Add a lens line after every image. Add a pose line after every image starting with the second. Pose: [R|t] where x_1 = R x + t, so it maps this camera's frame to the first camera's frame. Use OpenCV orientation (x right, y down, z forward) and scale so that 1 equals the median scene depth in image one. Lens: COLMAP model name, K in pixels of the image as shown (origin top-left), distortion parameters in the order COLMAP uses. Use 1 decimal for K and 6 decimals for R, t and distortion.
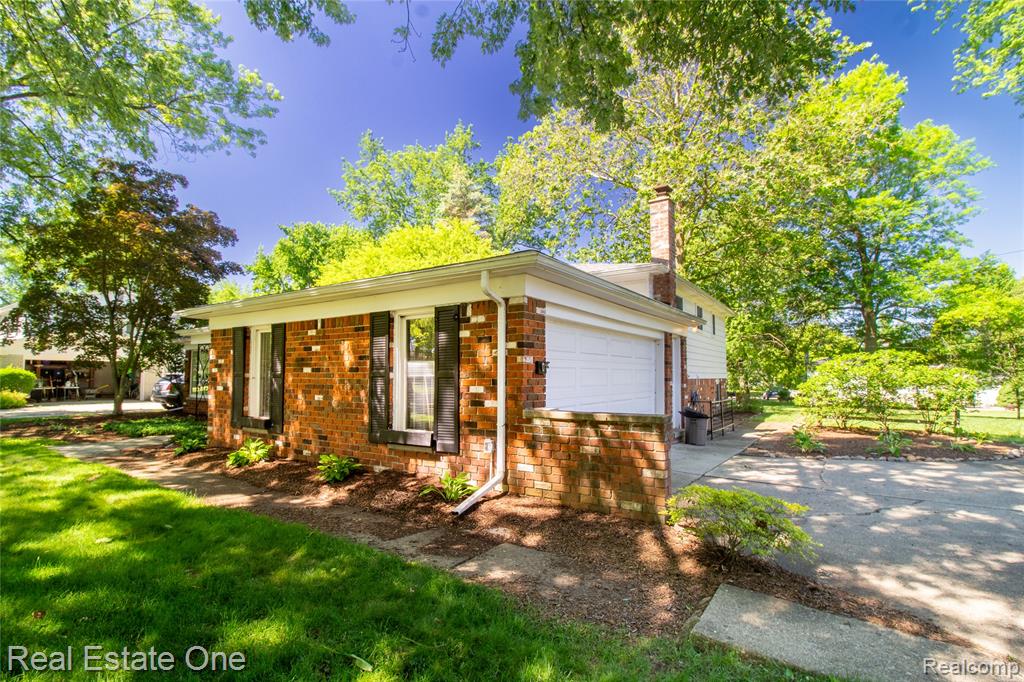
lens RADIAL K [[472.2, 0, 510.8], [0, 472.2, 366.5], [0, 0, 1]] dist [0.001273, 0.000123]
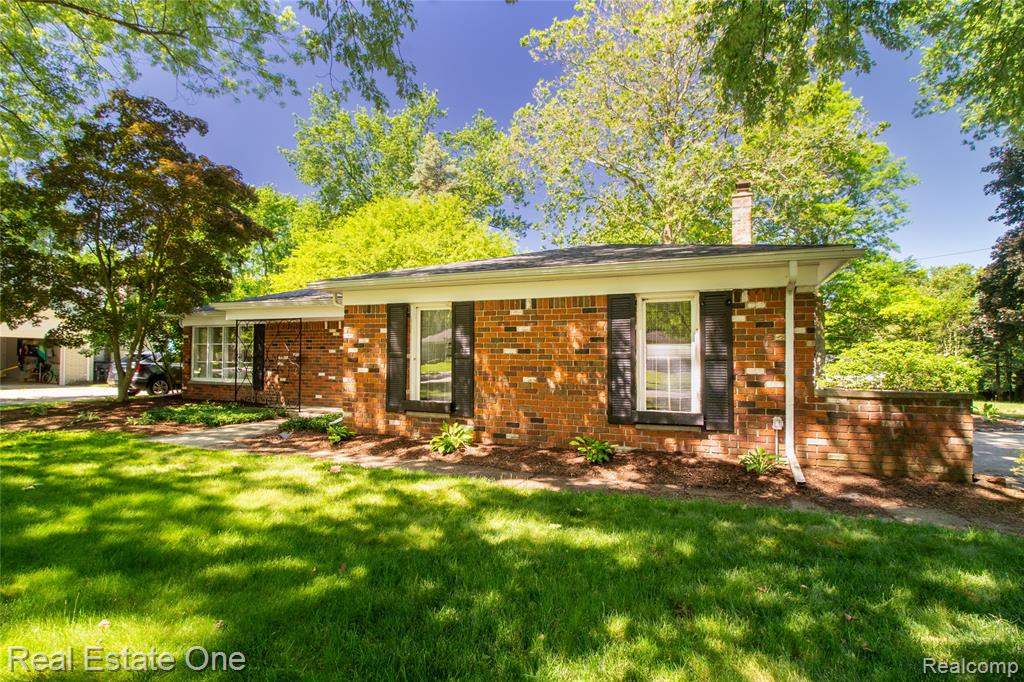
lens RADIAL K [[487.2, 0, 516.9], [0, 487.2, 364.9], [0, 0, 1]] dist [0.003327, 0.000390]
pose [[0.979231, 0.006384, 0.202646, -0.613573], [-0.012353, 0.999526, 0.028205, 0.007270], [-0.202370, -0.030123, 0.978846, 0.023430]]
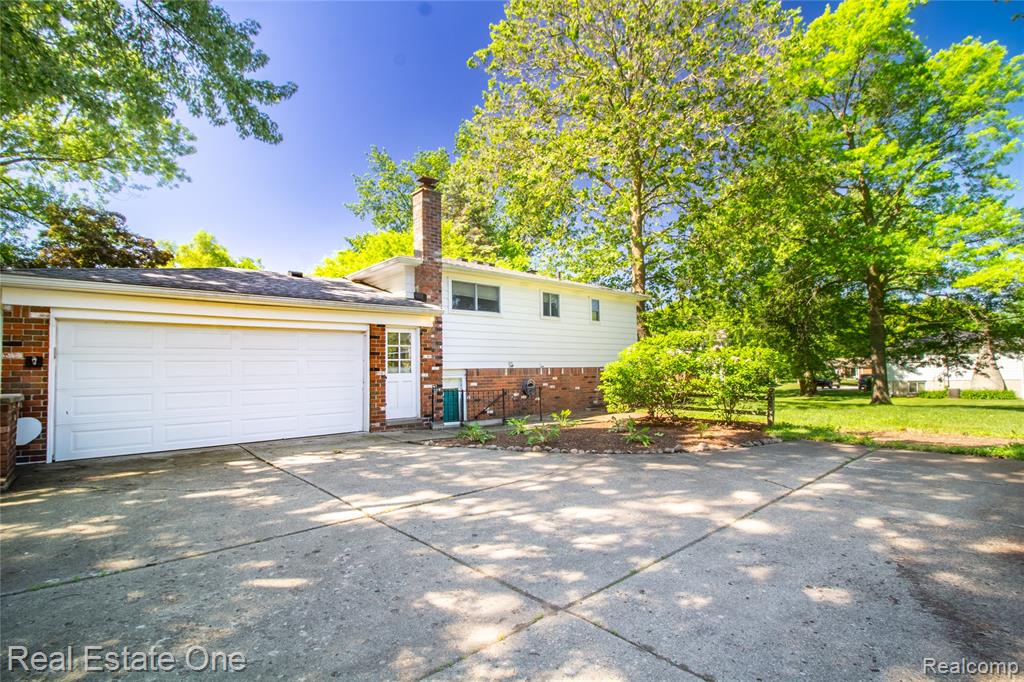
lens RADIAL K [[472.2, 0, 510.8], [0, 472.2, 366.5], [0, 0, 1]] dist [0.001273, 0.000123]
pose [[0.964492, -0.008966, -0.263958, 1.245341], [0.014612, 0.999704, 0.019435, 0.006902], [0.263706, -0.022602, 0.964338, 0.111928]]
